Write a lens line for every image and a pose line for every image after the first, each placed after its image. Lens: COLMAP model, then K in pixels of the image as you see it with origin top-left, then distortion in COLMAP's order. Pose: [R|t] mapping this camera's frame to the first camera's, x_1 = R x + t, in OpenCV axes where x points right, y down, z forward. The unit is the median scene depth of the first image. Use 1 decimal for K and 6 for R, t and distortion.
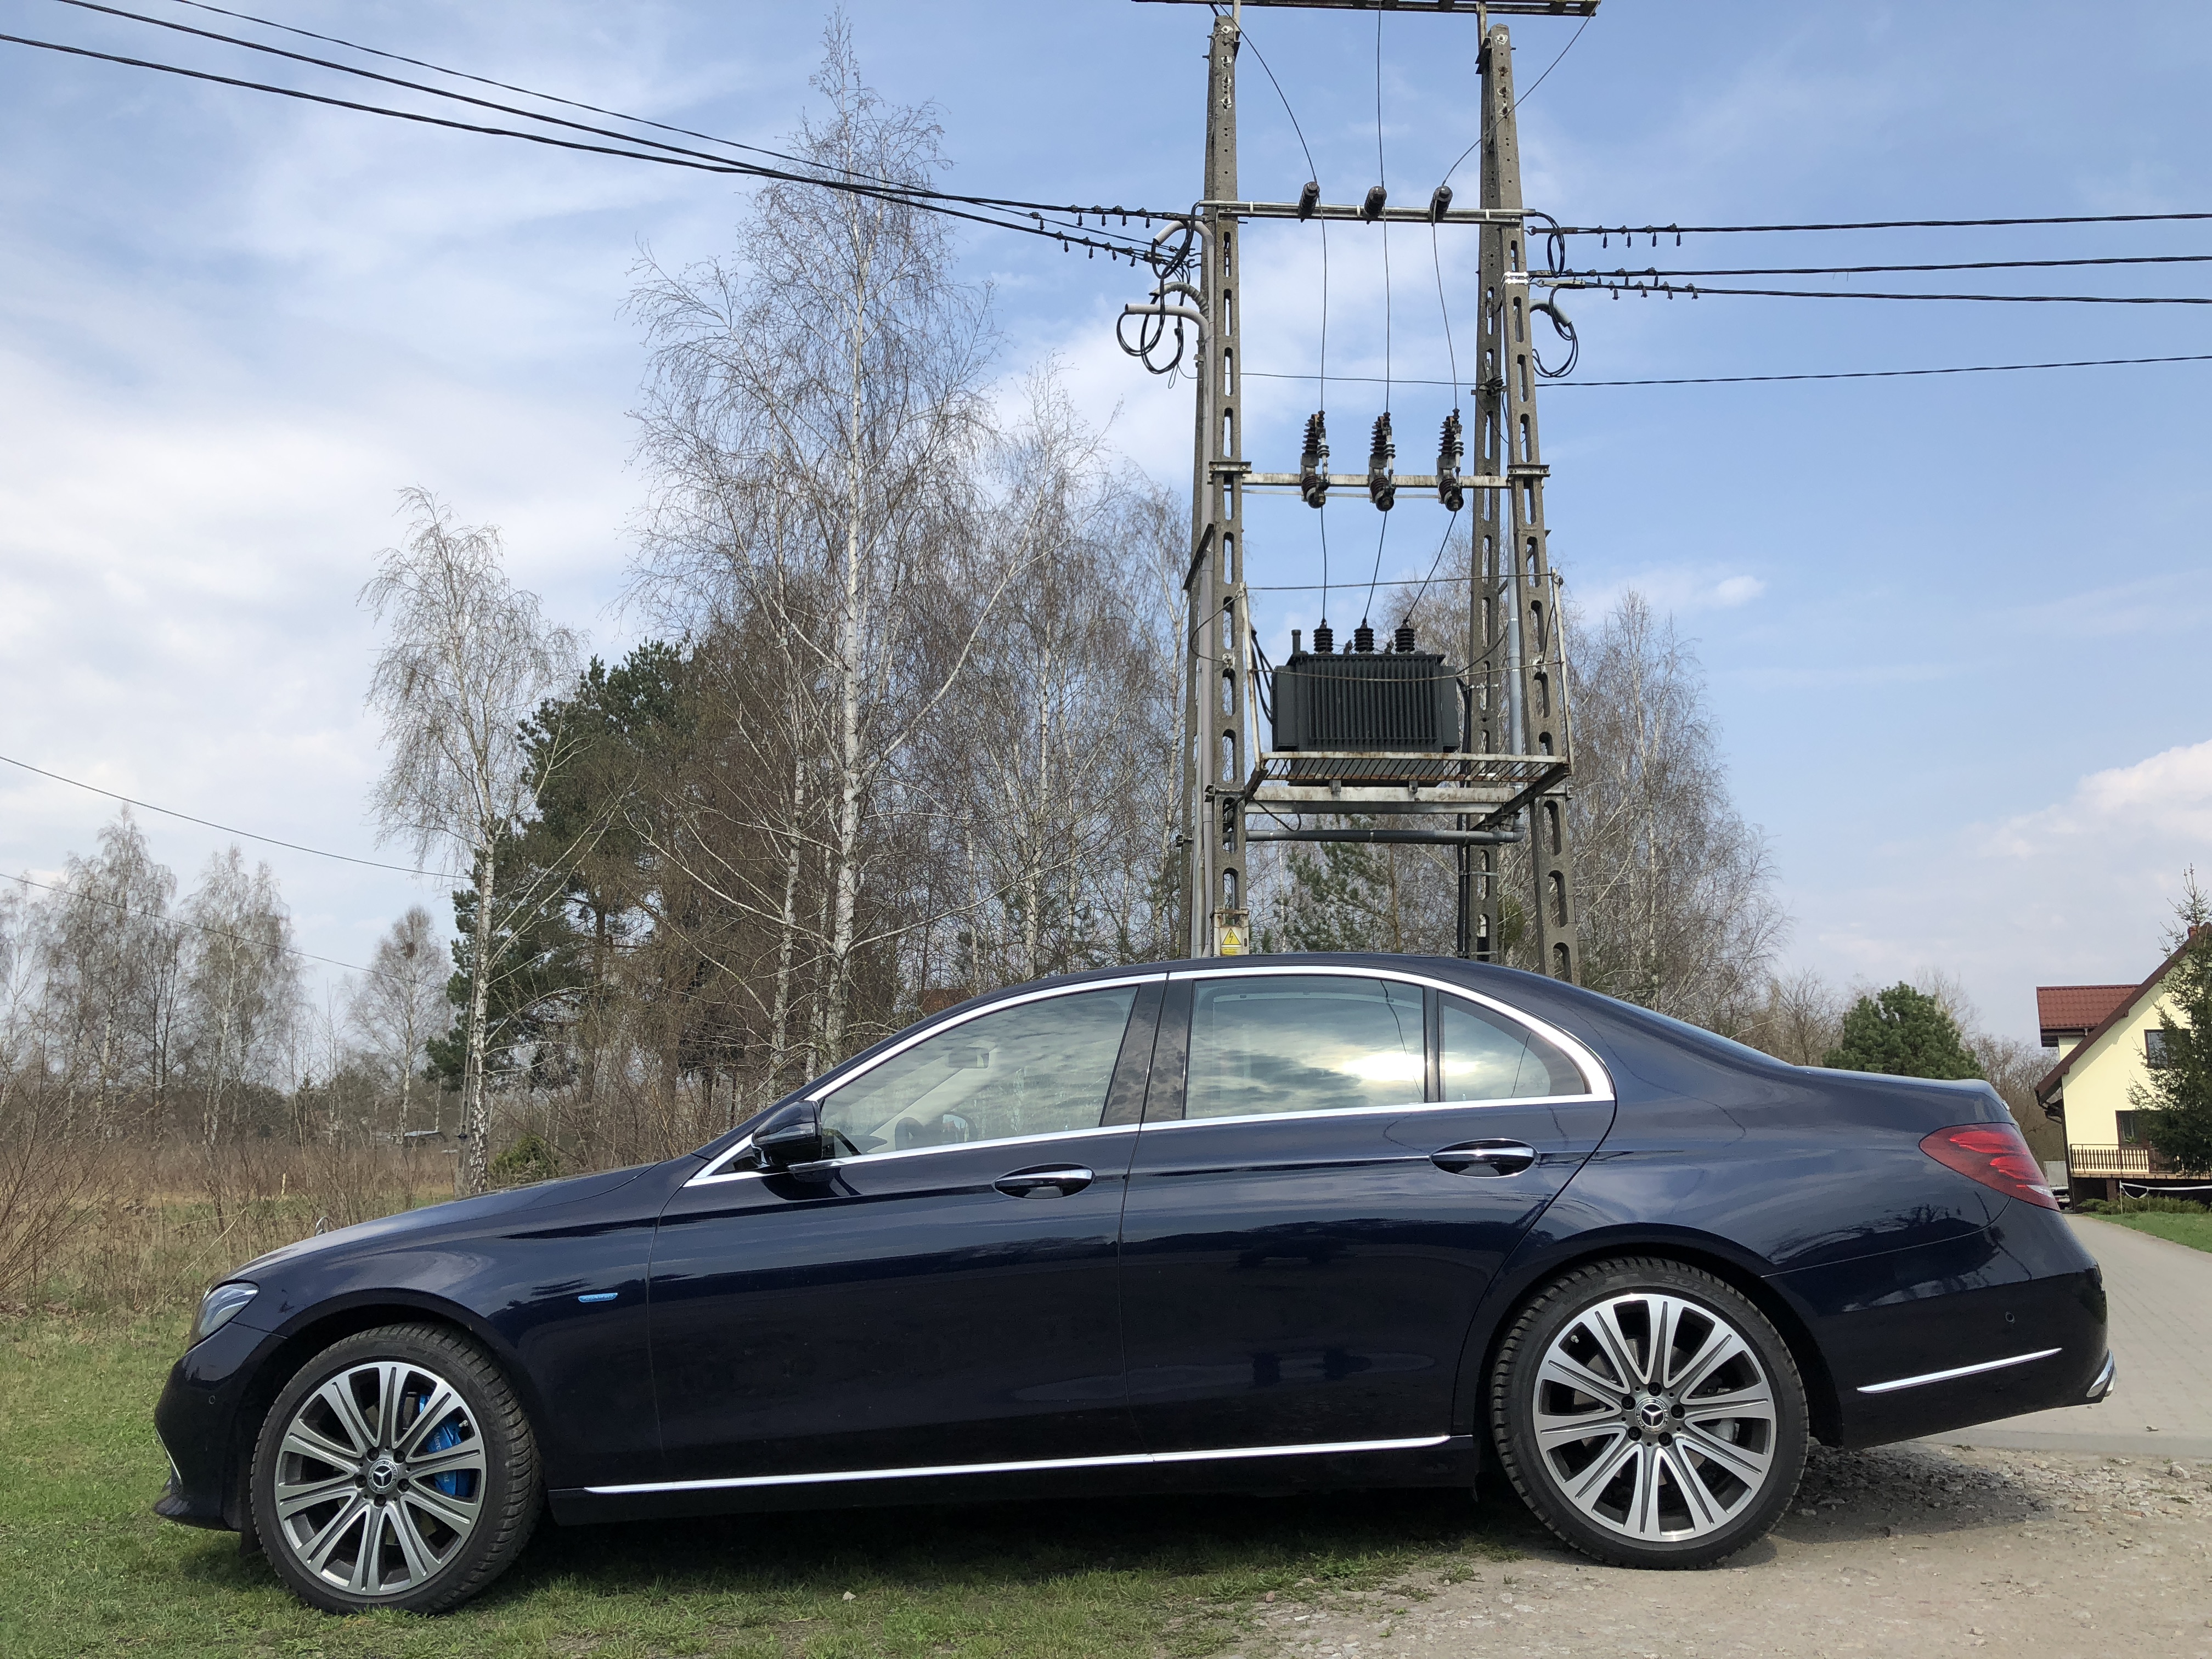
lens RADIAL K [[1802.1, 0, 1106.0], [0, 1802.1, 829.5], [0, 0, 1]] dist [0.202682, -0.507891]
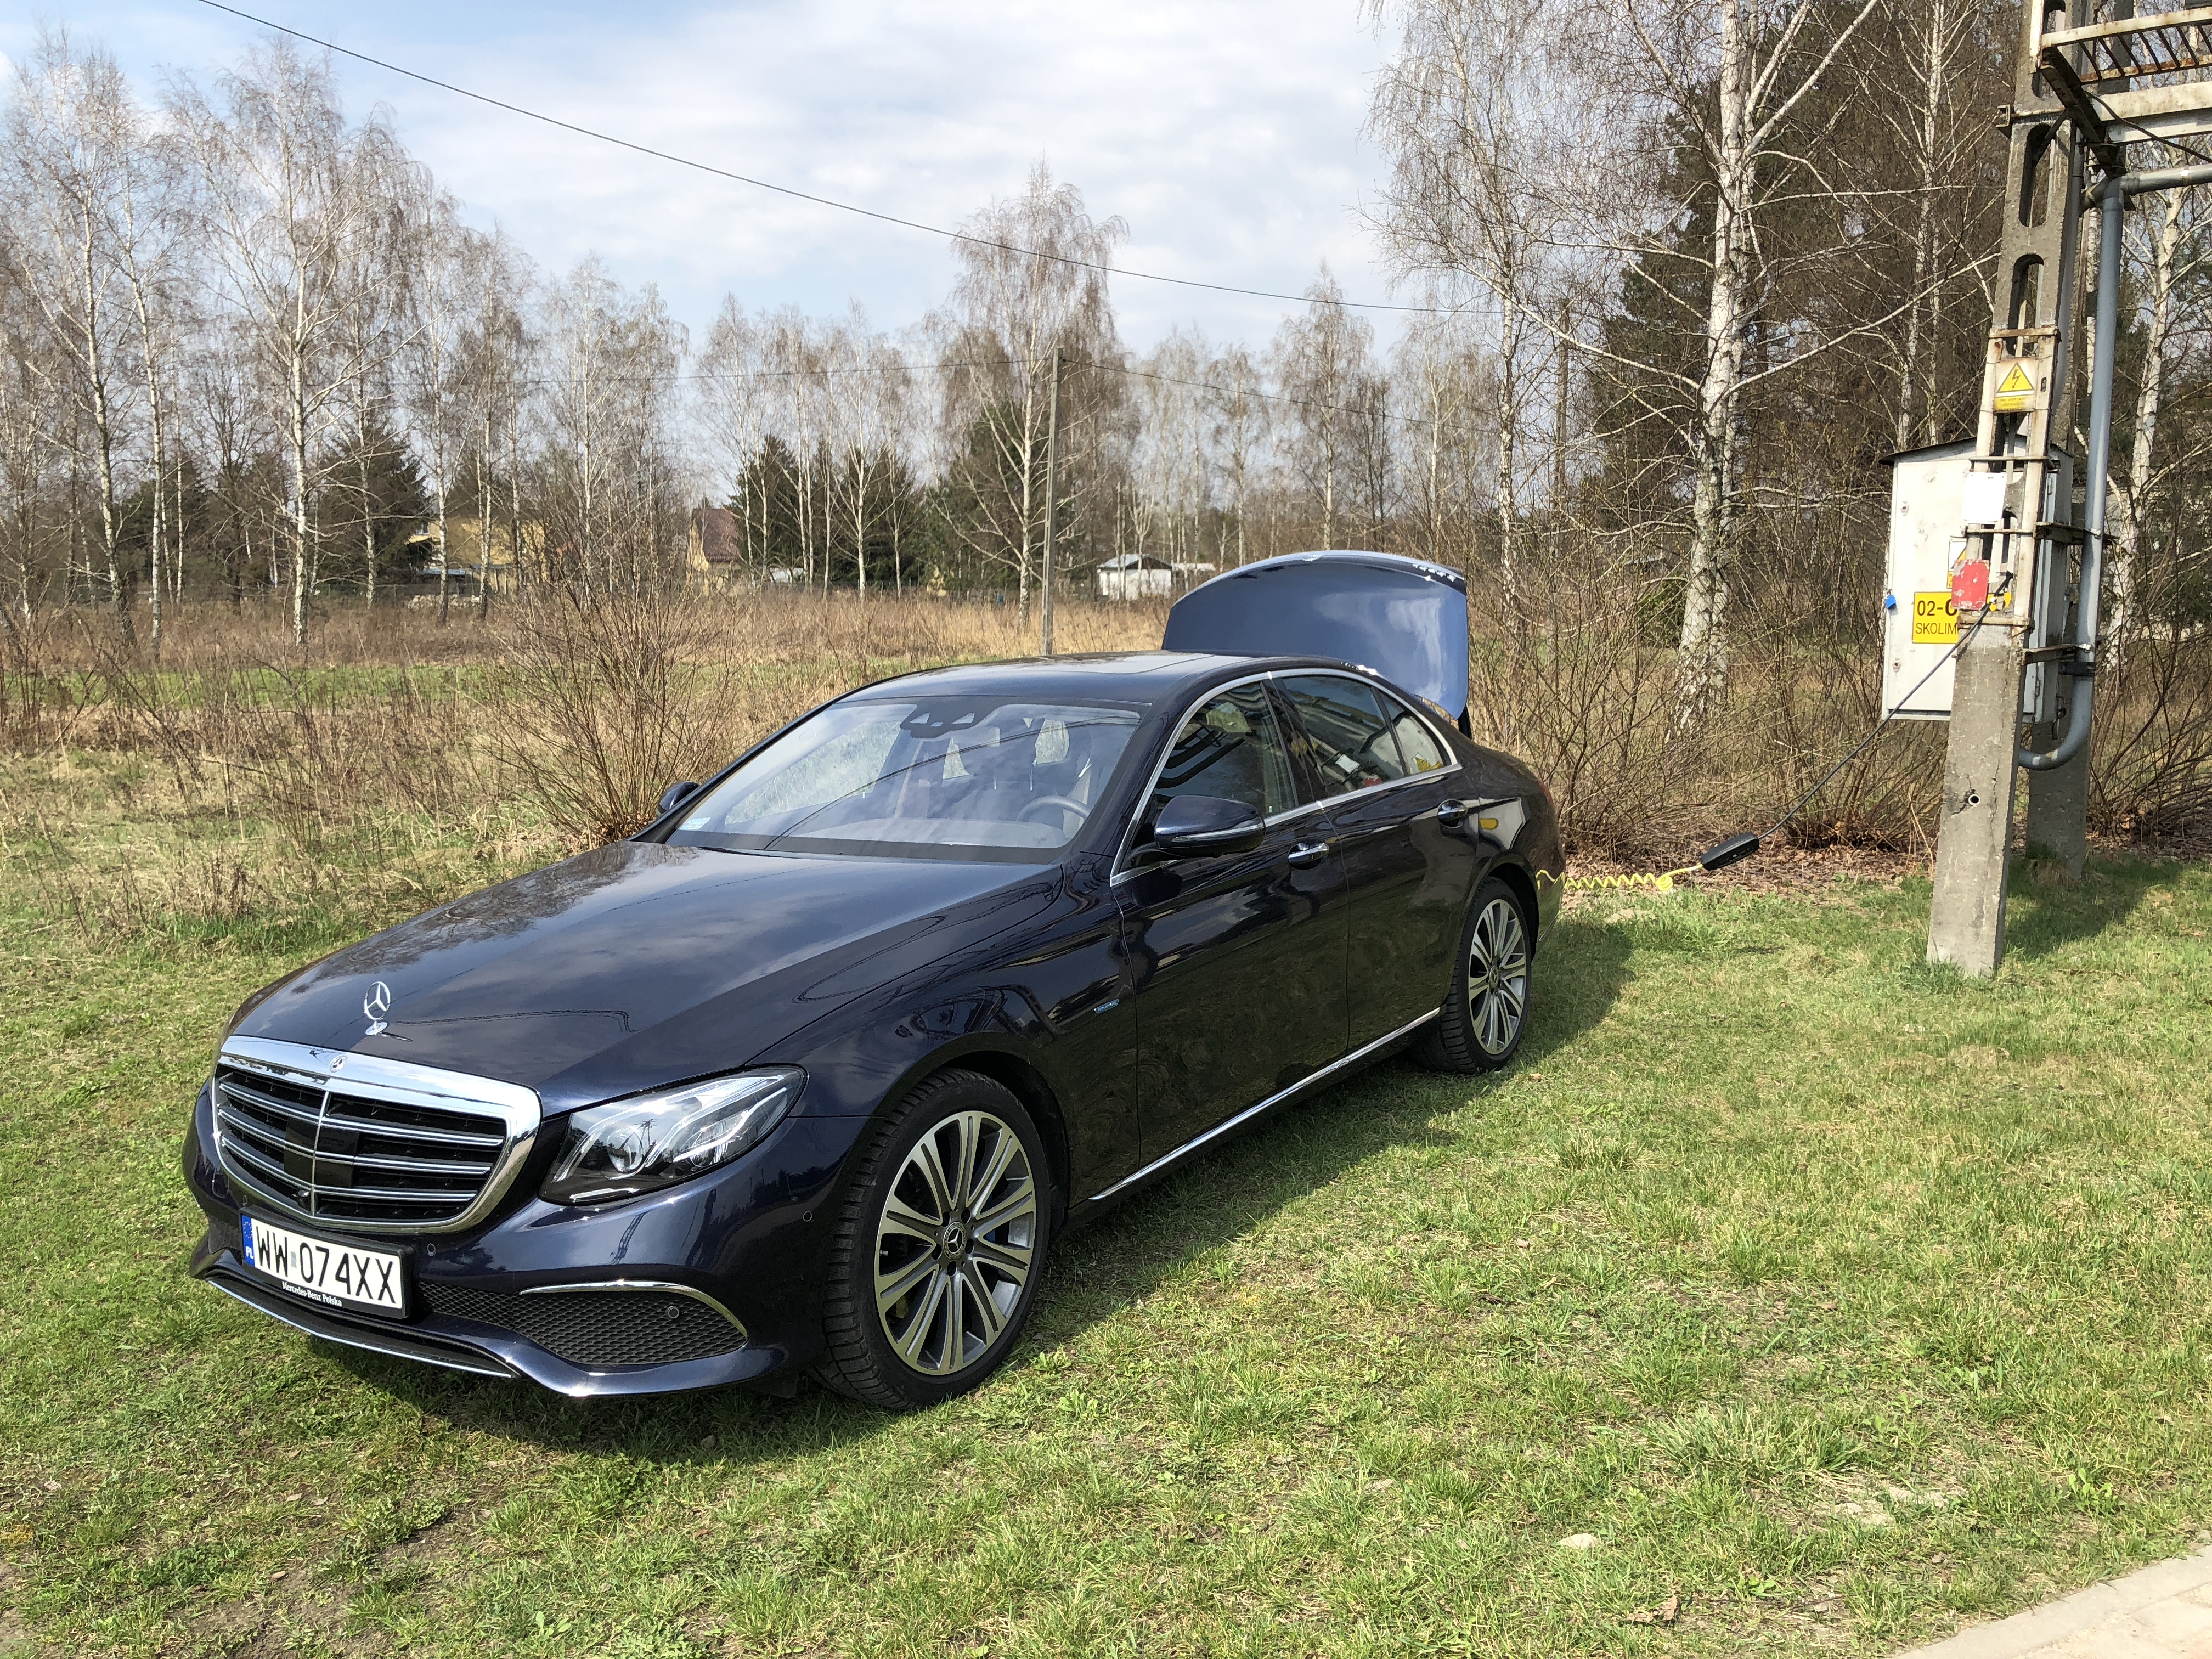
lens RADIAL K [[1822.7, 0, 1087.8], [0, 1822.7, 820.8], [0, 0, 1]] dist [0.010397, 0.006107]
pose [[0.776643, 0.073354, -0.625655, 0.192798], [0.122311, 0.956736, 0.264000, 0.002595], [0.617952, -0.281559, 0.734071, 0.293582]]
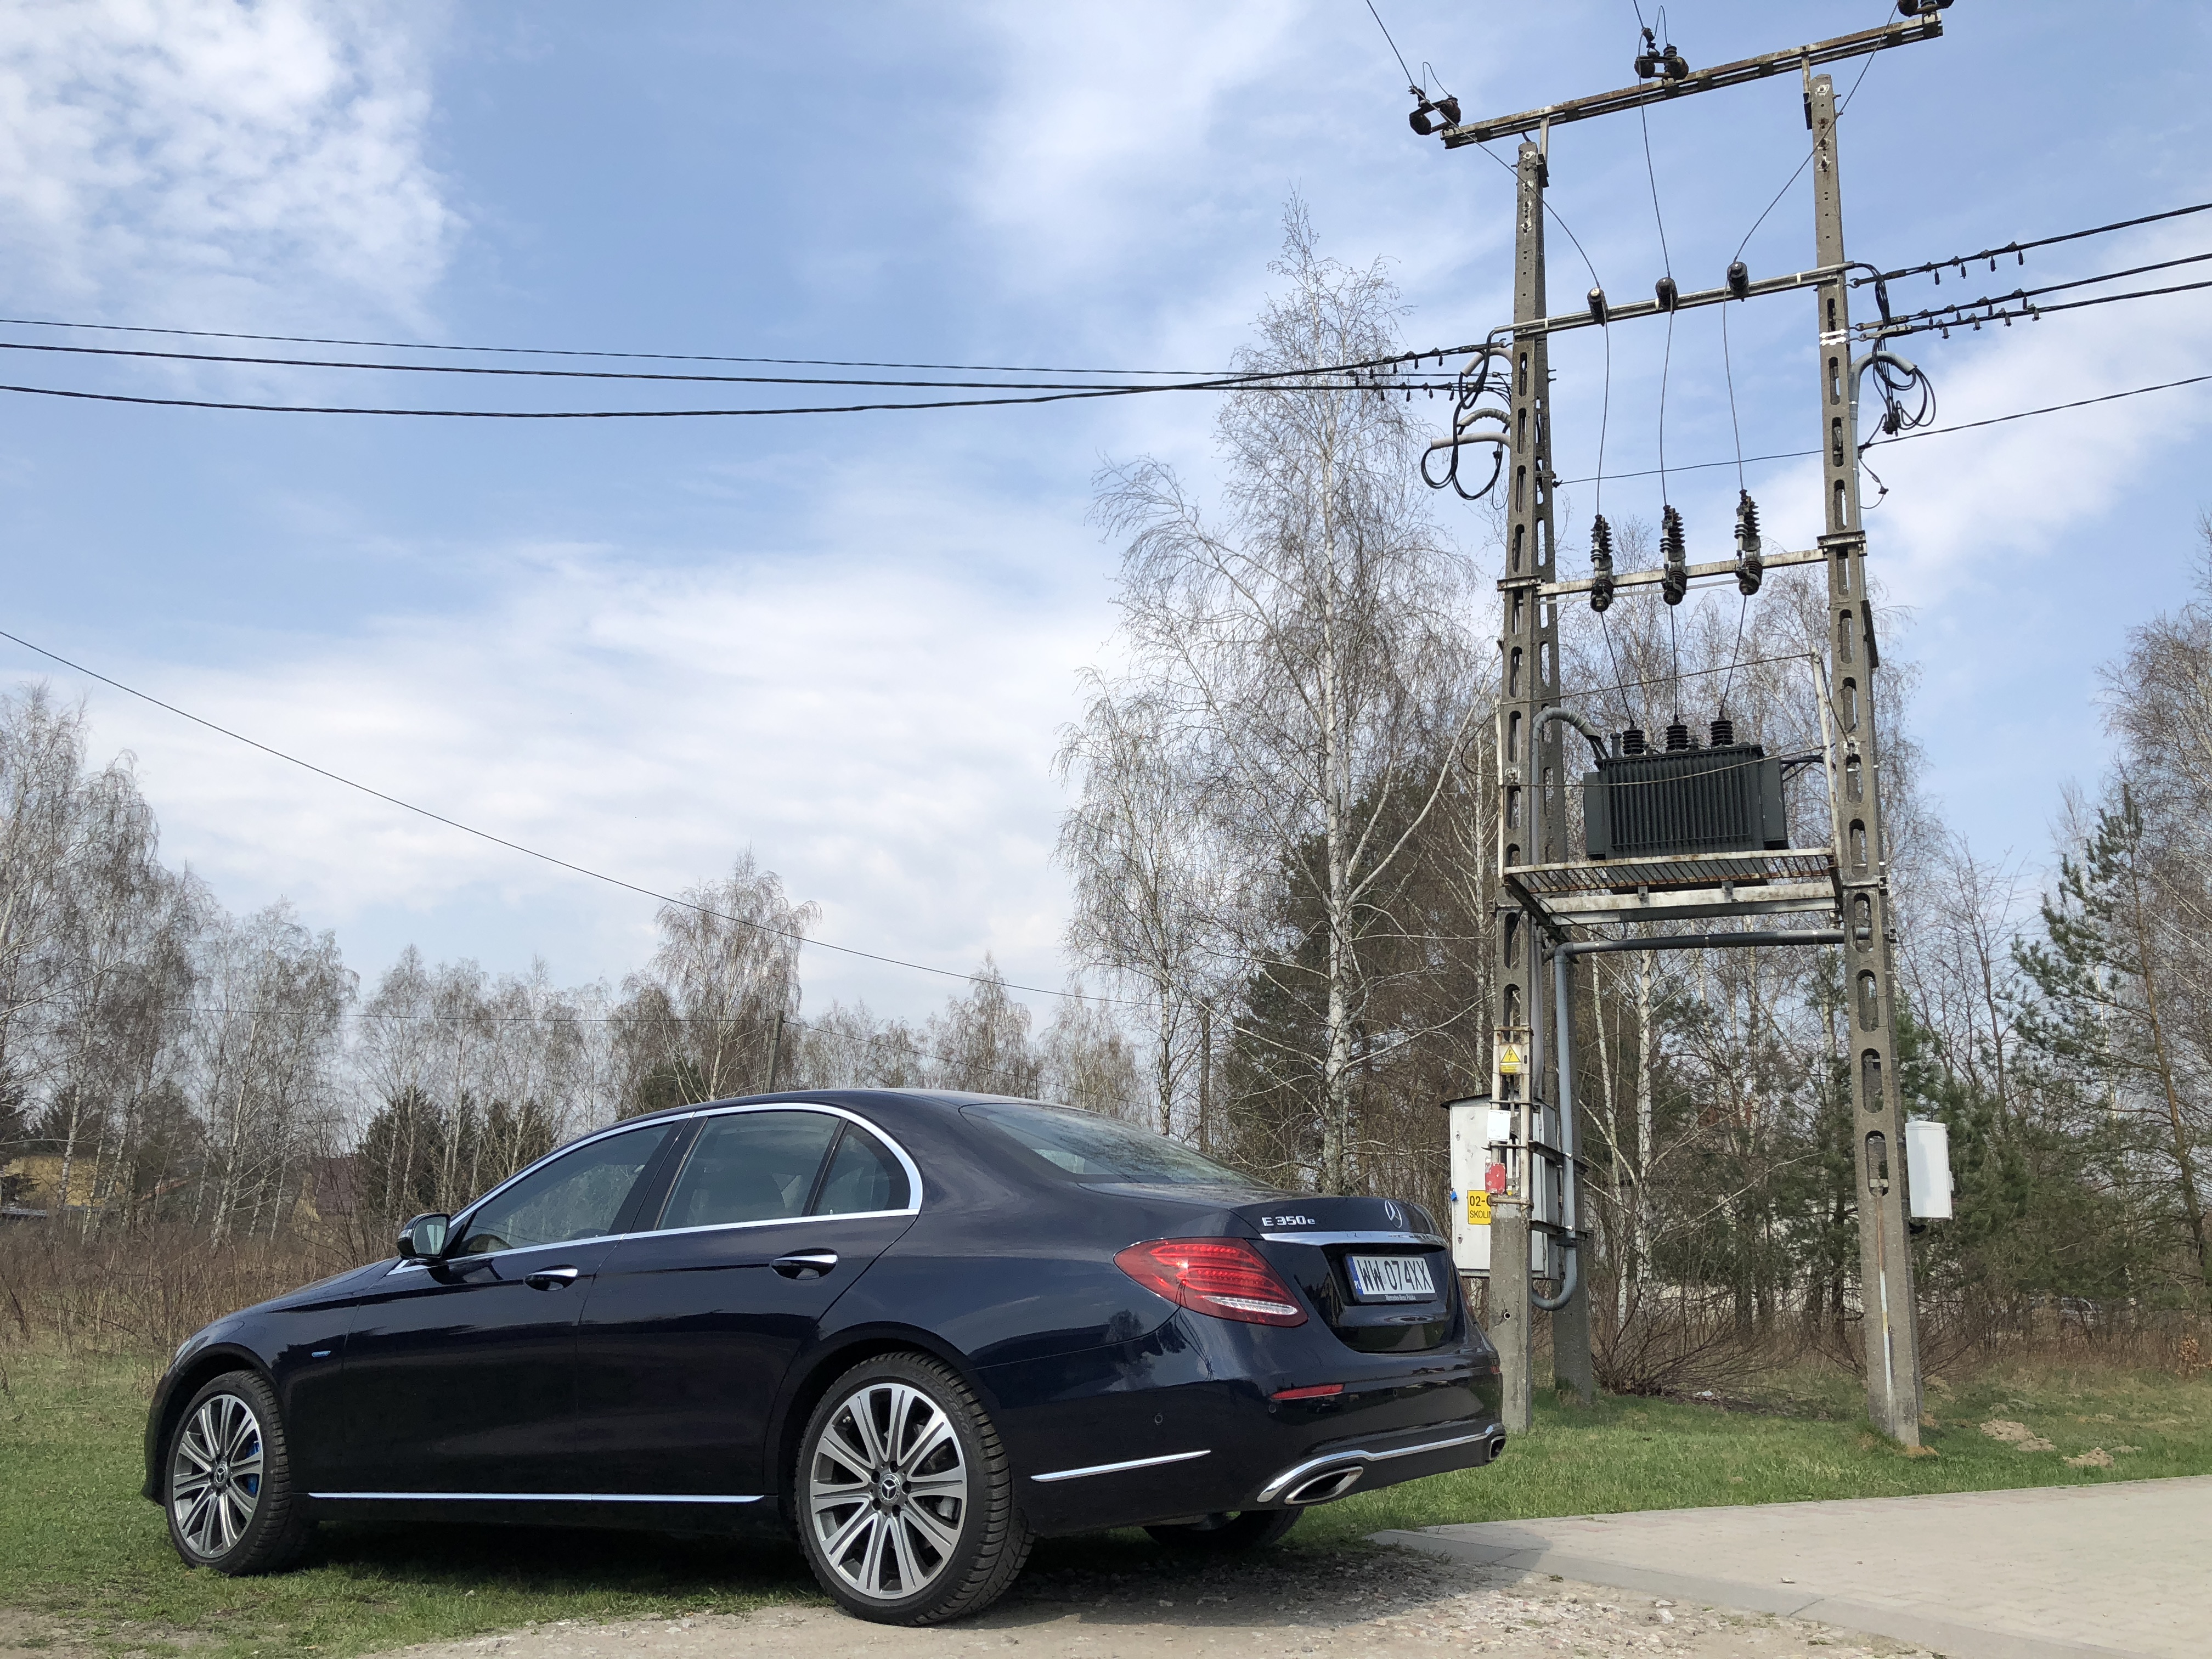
lens RADIAL K [[1829.8, 0, 1116.2], [0, 1829.8, 825.7], [0, 0, 1]] dist [0.057134, 0.009146]
pose [[0.892365, -0.086754, -0.442898, 0.293886], [0.058859, 0.995340, -0.076374, -0.001019], [0.447460, 0.042085, 0.893313, -0.000707]]
